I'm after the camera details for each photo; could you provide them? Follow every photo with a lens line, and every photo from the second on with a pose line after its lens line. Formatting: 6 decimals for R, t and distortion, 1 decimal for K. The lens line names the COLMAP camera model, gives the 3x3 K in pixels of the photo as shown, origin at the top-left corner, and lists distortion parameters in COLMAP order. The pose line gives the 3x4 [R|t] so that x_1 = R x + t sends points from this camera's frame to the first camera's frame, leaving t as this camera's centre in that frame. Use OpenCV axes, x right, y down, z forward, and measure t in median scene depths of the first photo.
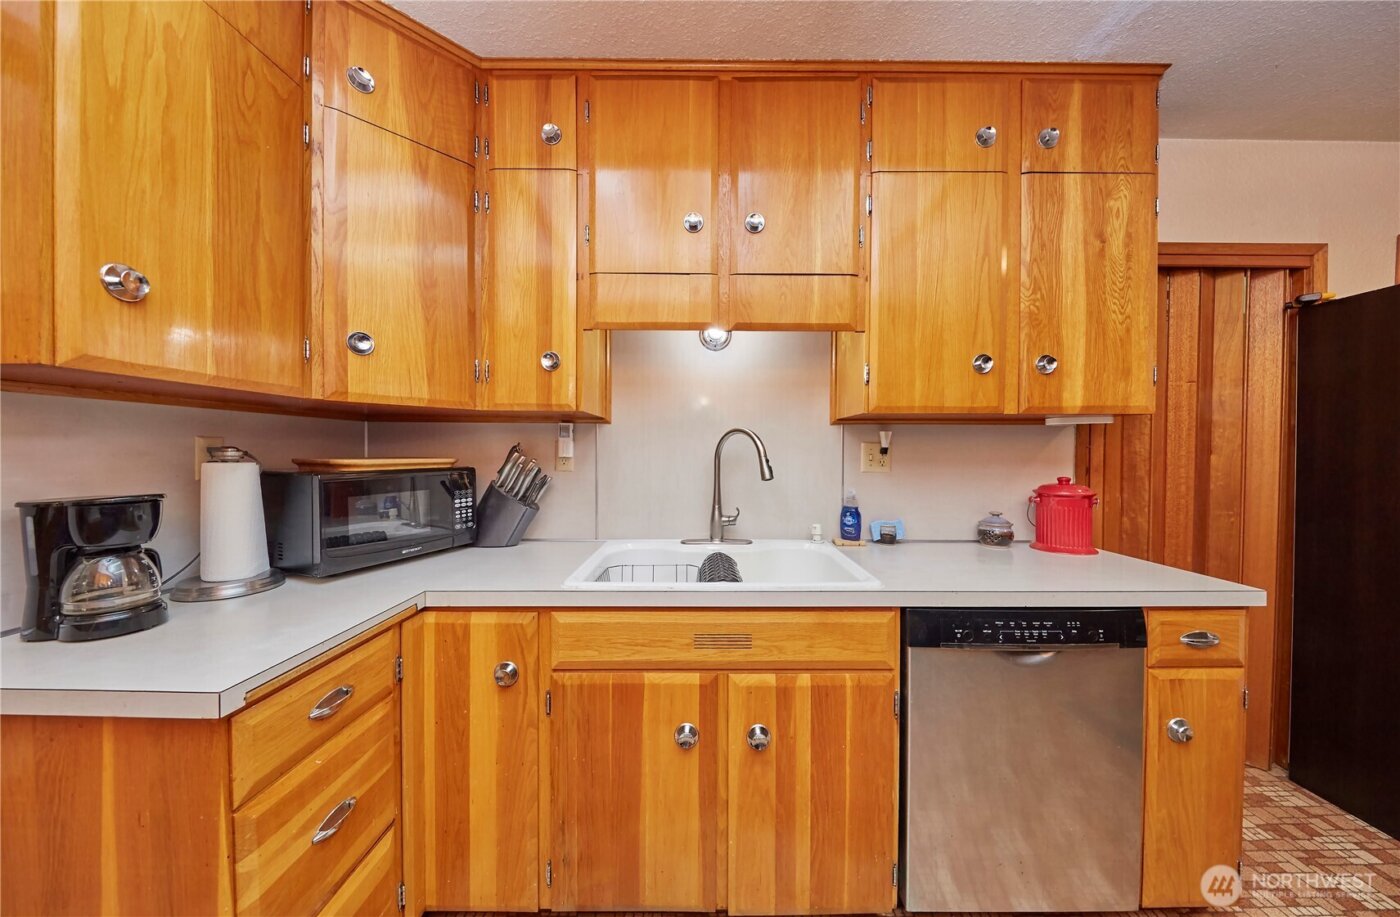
lens RADIAL K [[461.2, 0, 703.3], [0, 461.2, 450.7], [0, 0, 1]] dist [-0.002052, -0.000149]
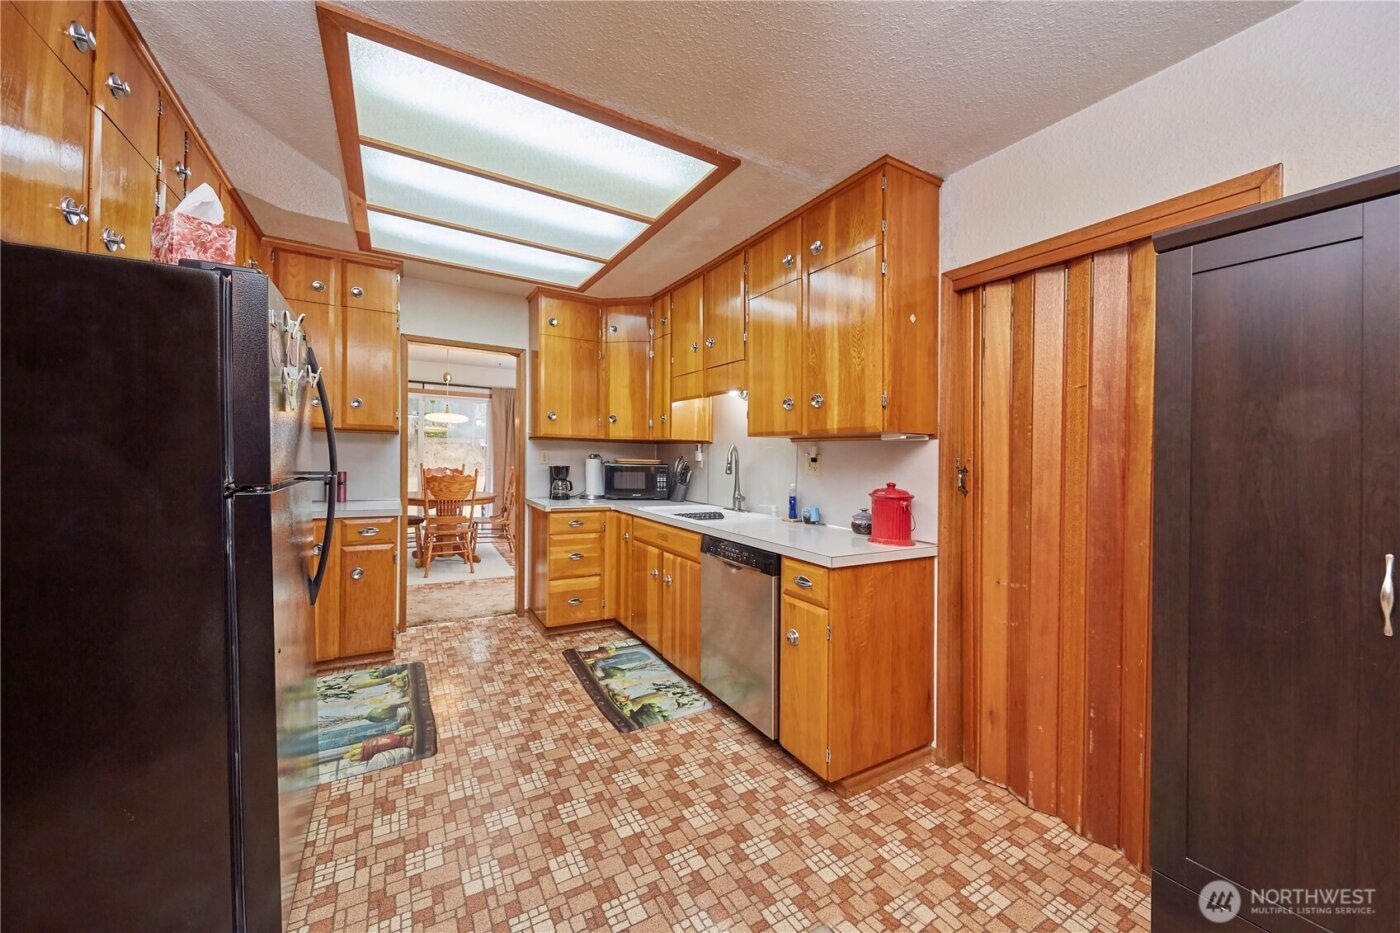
lens RADIAL K [[525.2, 0, 700.0], [0, 525.2, 459.2], [0, 0, 1]] dist [0.004131, 0.000050]
pose [[0.503392, 0.013663, -0.863950, 2.053103], [-0.019623, 0.999798, 0.004378, -0.001853], [0.863835, 0.014750, 0.503559, -0.164486]]
